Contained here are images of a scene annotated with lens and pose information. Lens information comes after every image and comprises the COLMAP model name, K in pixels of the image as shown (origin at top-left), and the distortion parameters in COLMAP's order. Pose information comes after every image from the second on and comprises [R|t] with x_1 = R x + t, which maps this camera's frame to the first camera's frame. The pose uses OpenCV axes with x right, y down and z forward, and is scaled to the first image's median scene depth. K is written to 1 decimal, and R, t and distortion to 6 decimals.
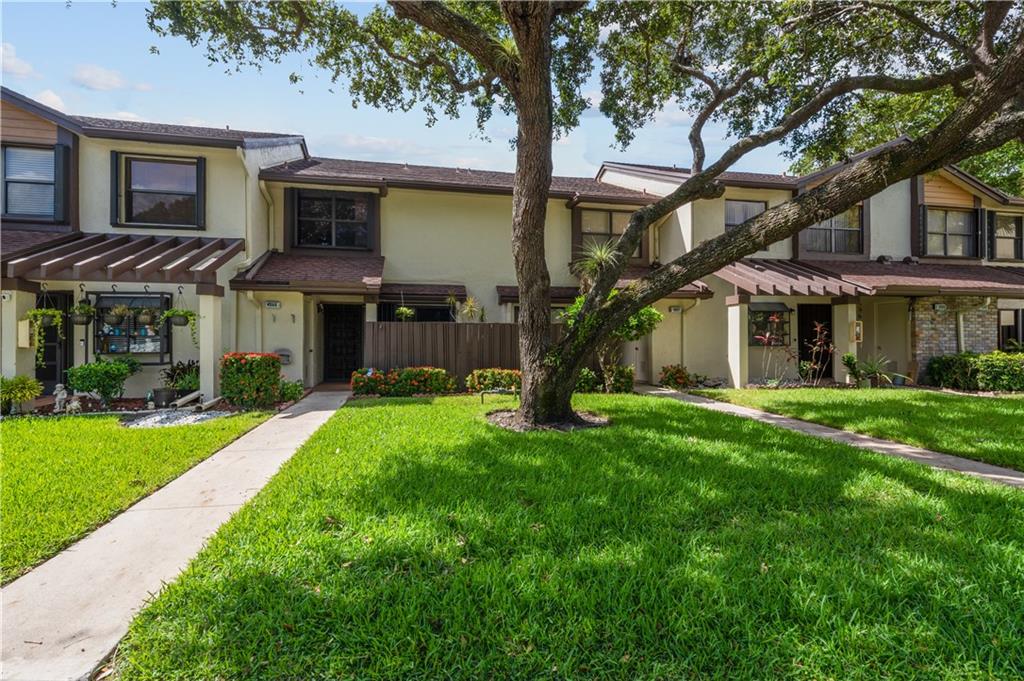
lens RADIAL K [[483.4, 0, 505.0], [0, 483.4, 342.1], [0, 0, 1]] dist [0.013008, -0.004336]
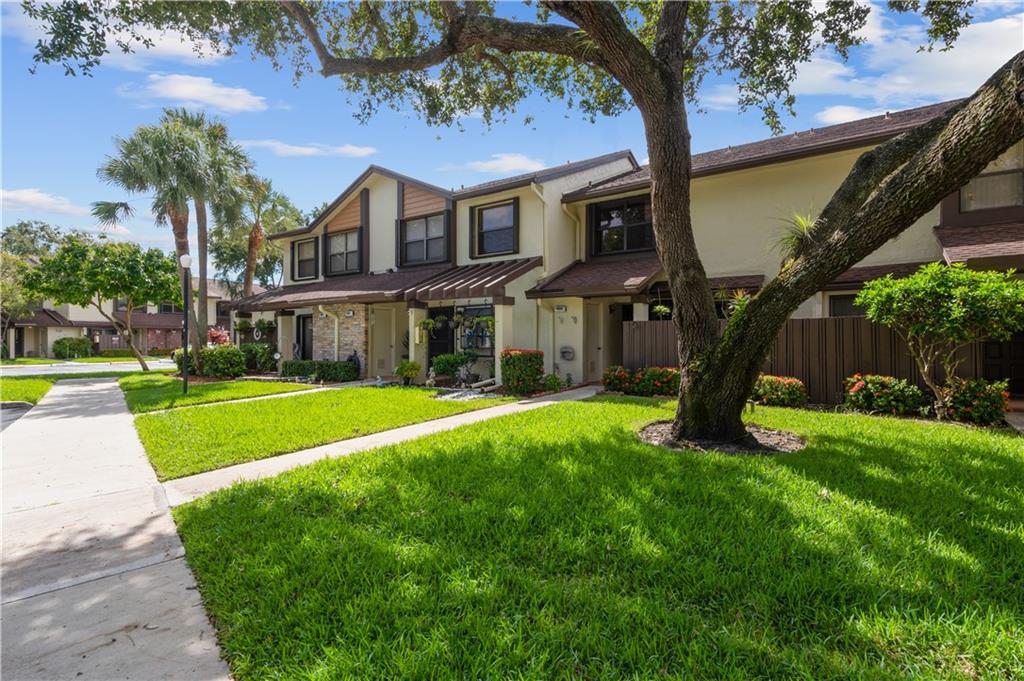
lens RADIAL K [[483.4, 0, 515.7], [0, 483.4, 340.6], [0, 0, 1]] dist [0.013008, -0.004336]
pose [[0.679101, 0.004455, -0.734031, 0.315804], [-0.001895, 0.999989, 0.004316, -0.004872], [0.734042, -0.001540, 0.679102, 0.125026]]
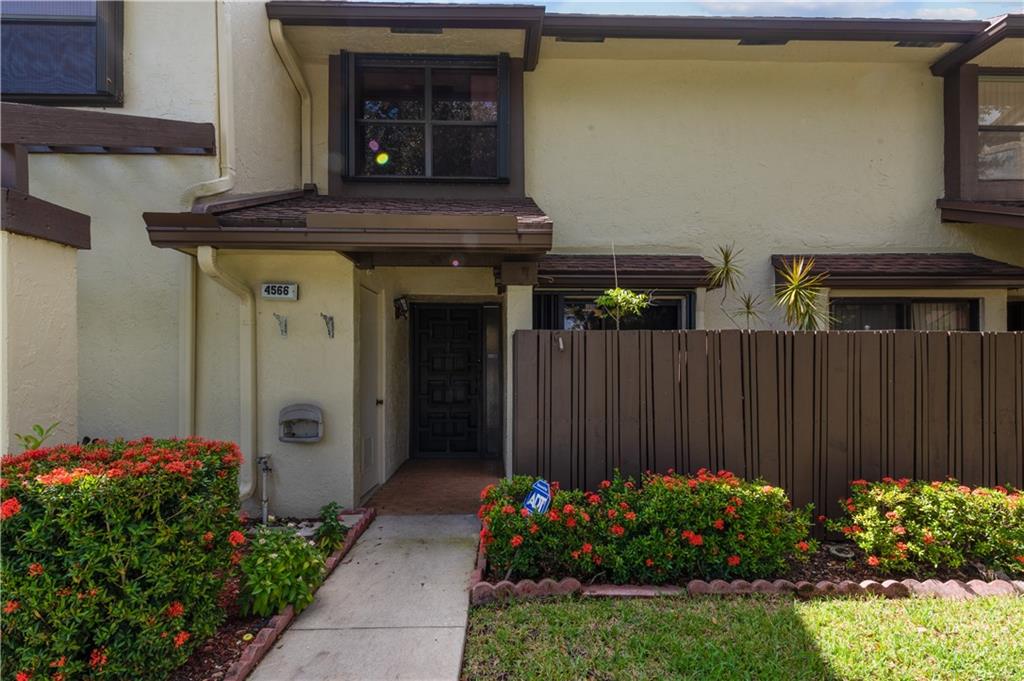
lens RADIAL K [[483.4, 0, 511.9], [0, 483.4, 363.5], [0, 0, 1]] dist [0.013008, -0.004336]
pose [[0.984466, -0.001378, -0.175570, -0.229529], [0.001117, 0.999998, -0.001583, -0.018233], [0.175572, 0.001363, 0.984466, 0.660077]]
